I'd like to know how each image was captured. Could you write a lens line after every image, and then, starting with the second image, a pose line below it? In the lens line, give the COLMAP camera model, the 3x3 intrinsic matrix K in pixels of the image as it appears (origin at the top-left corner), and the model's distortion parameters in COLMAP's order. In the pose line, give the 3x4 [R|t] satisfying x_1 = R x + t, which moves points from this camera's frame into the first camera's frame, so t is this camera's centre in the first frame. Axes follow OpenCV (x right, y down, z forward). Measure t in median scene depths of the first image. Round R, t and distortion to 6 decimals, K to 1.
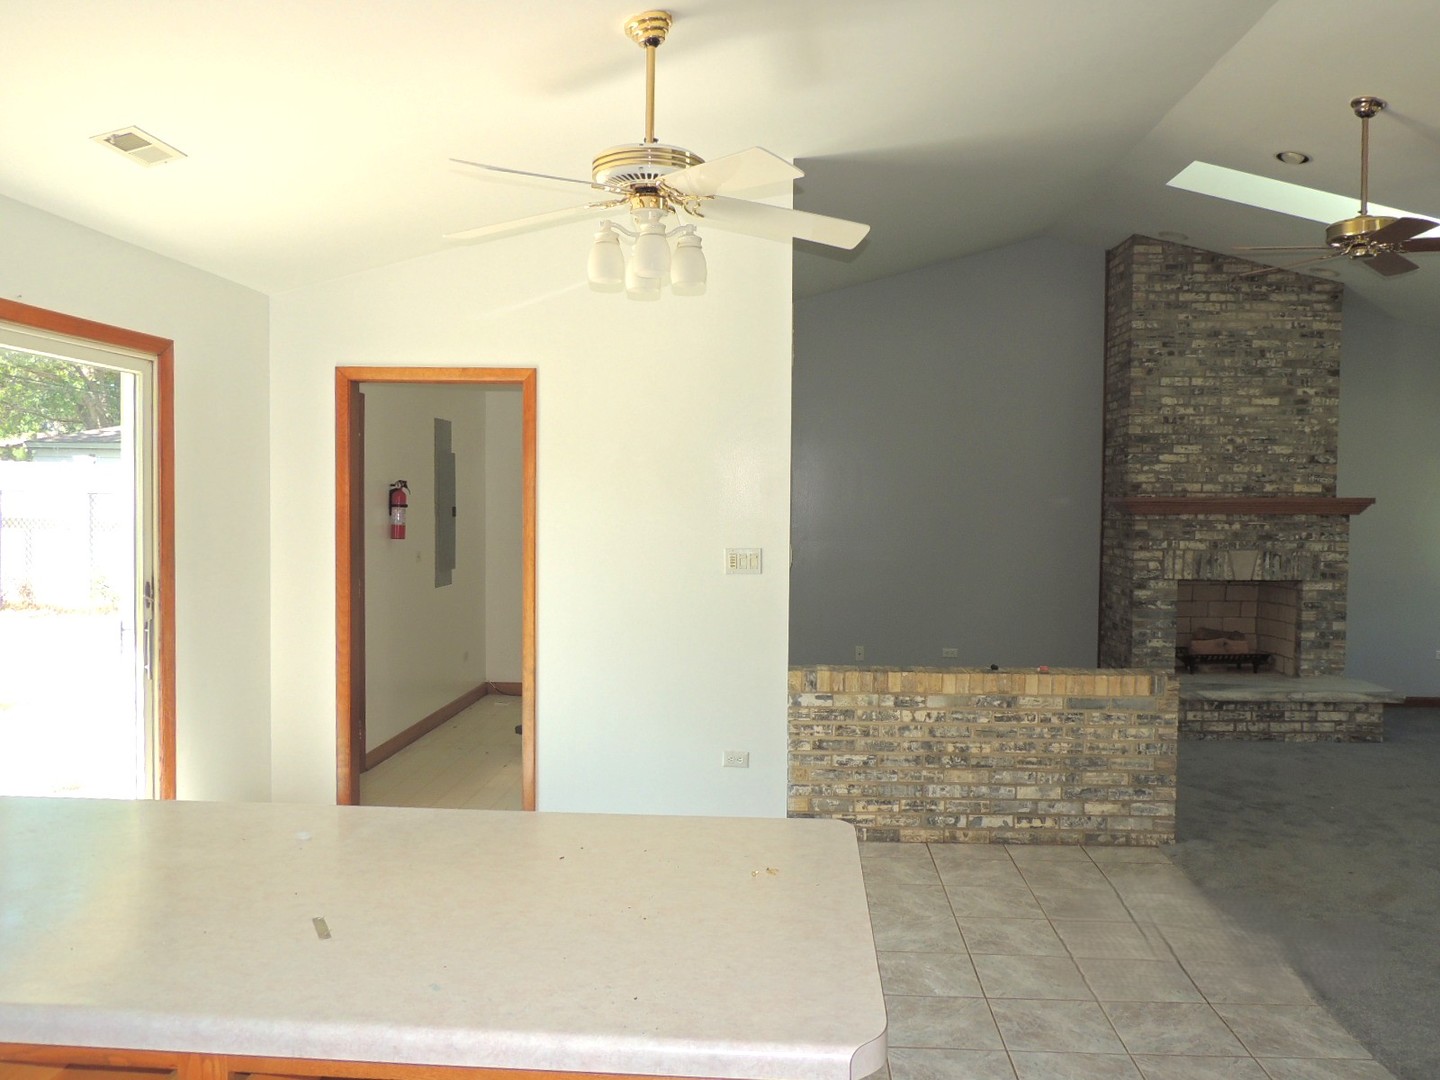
lens RADIAL K [[1143.6, 0, 807.3], [0, 1143.6, 548.3], [0, 0, 1]] dist [-0.027398, 0.018025]
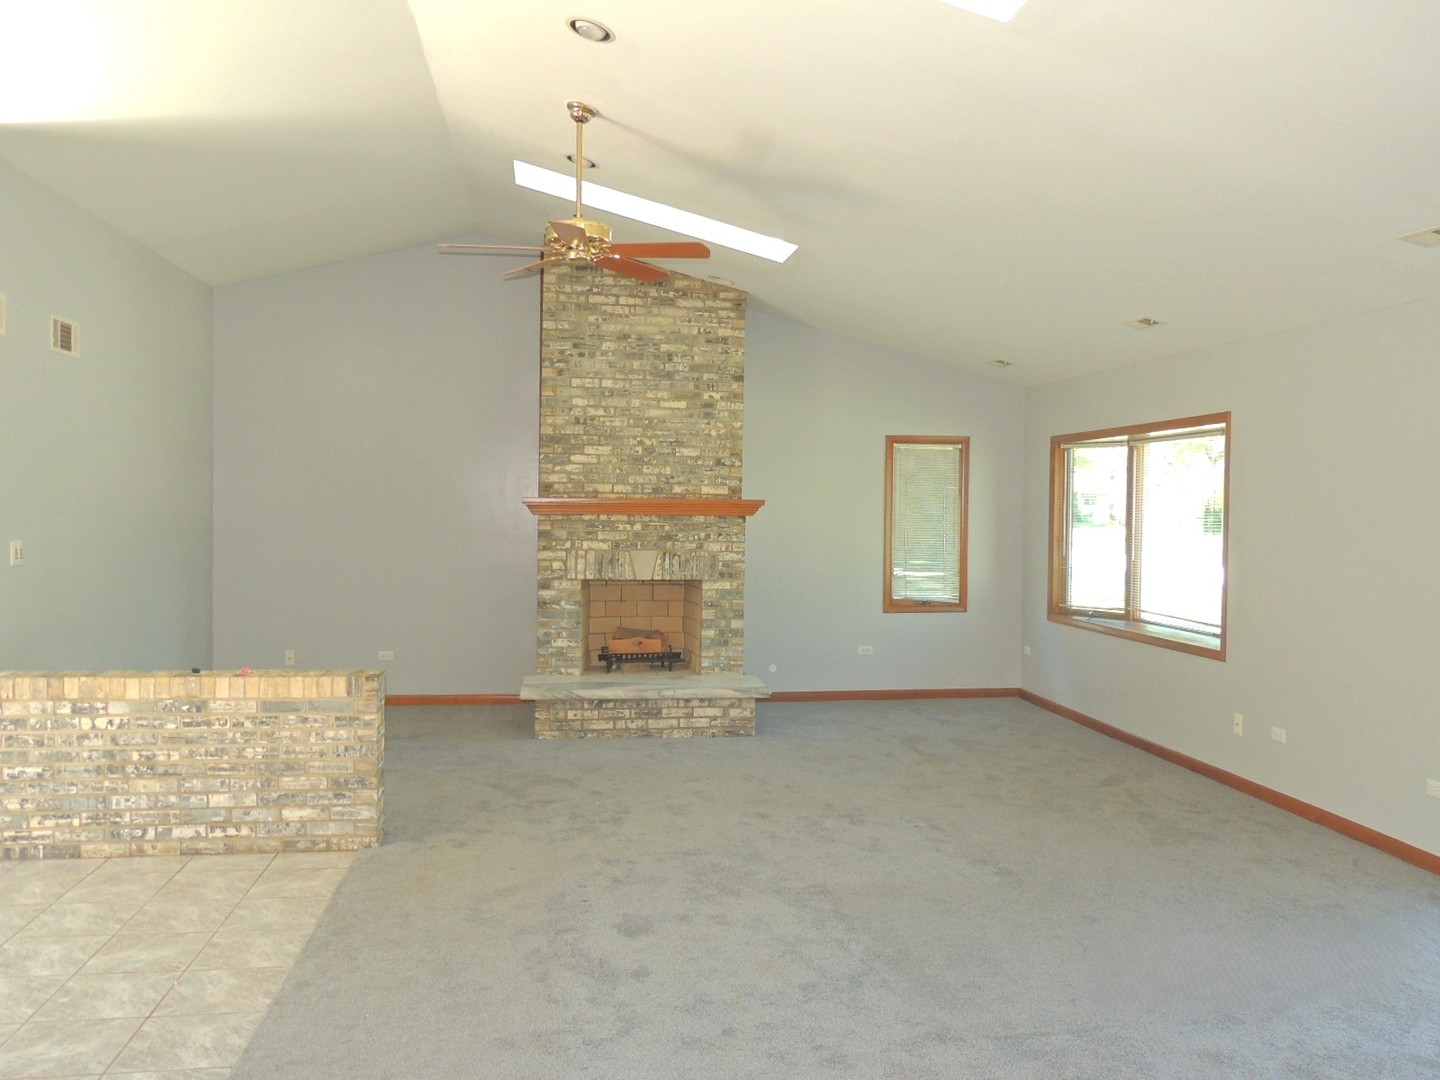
lens RADIAL K [[1143.6, 0, 753.9], [0, 1143.6, 546.9], [0, 0, 1]] dist [-0.027398, 0.018025]
pose [[0.979487, 0.001450, 0.201502, 0.294132], [-0.000660, 0.999992, -0.003985, 0.002888], [-0.201506, 0.003770, 0.979480, -0.018978]]
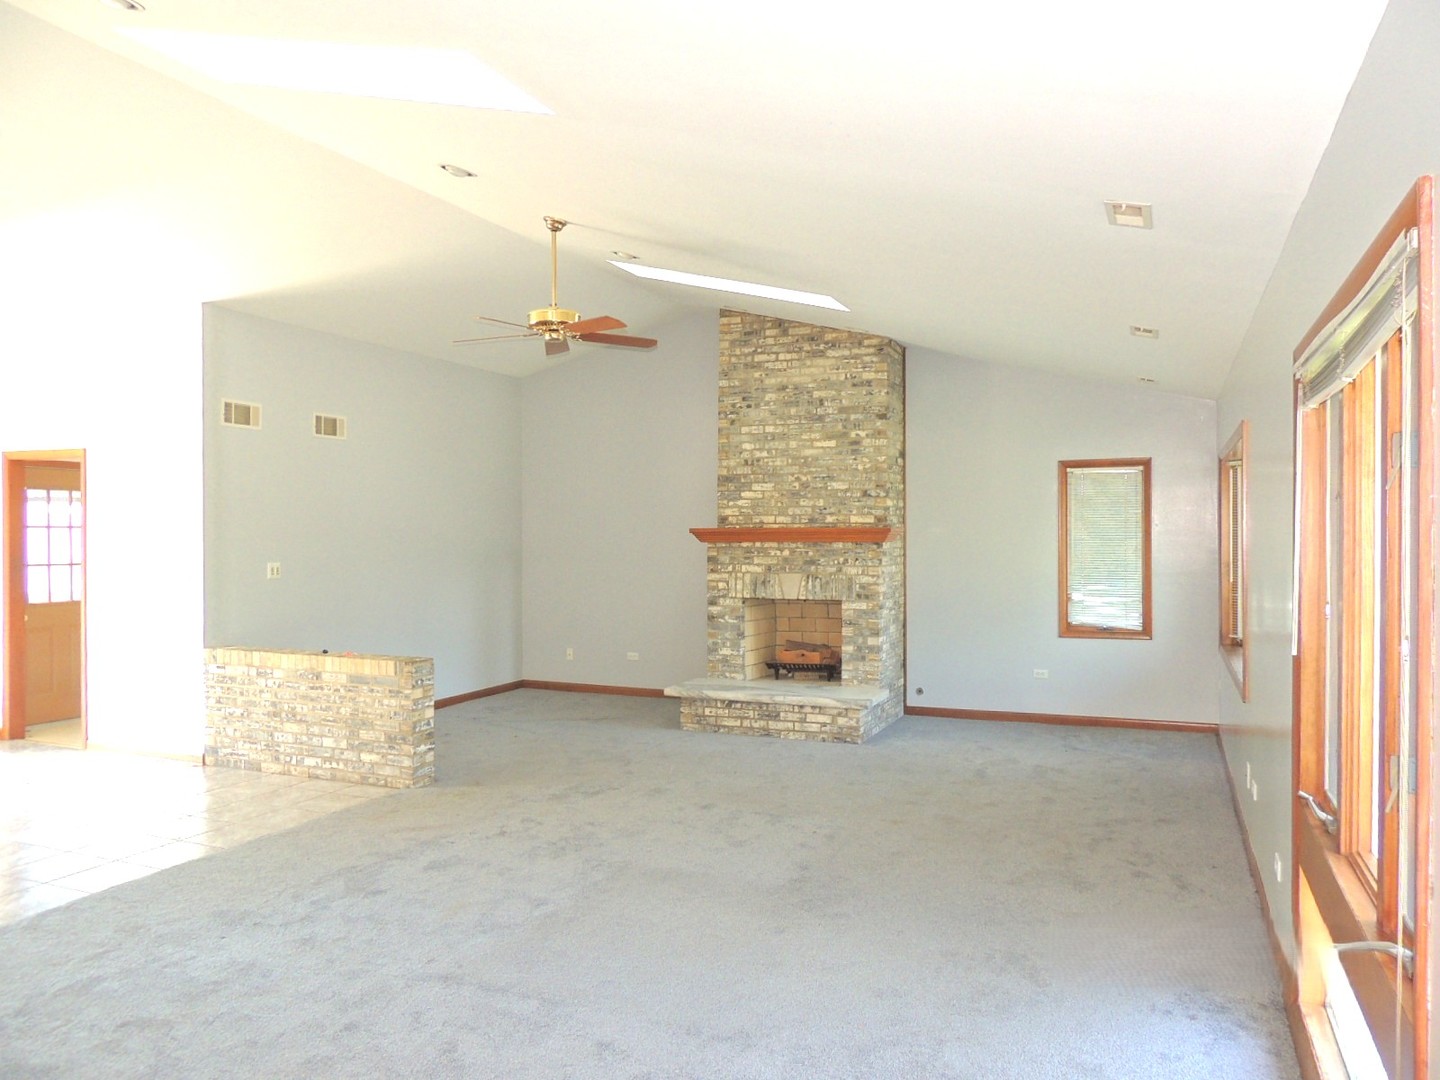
lens RADIAL K [[1013.3, 0, 681.2], [0, 1013.3, 548.1], [0, 0, 1]] dist [-0.032831, 0.011210]
pose [[0.939506, -0.000466, -0.342532, 0.679127], [-0.008849, 0.999632, -0.025630, 0.003947], [0.342418, 0.027110, 0.939157, -0.006398]]
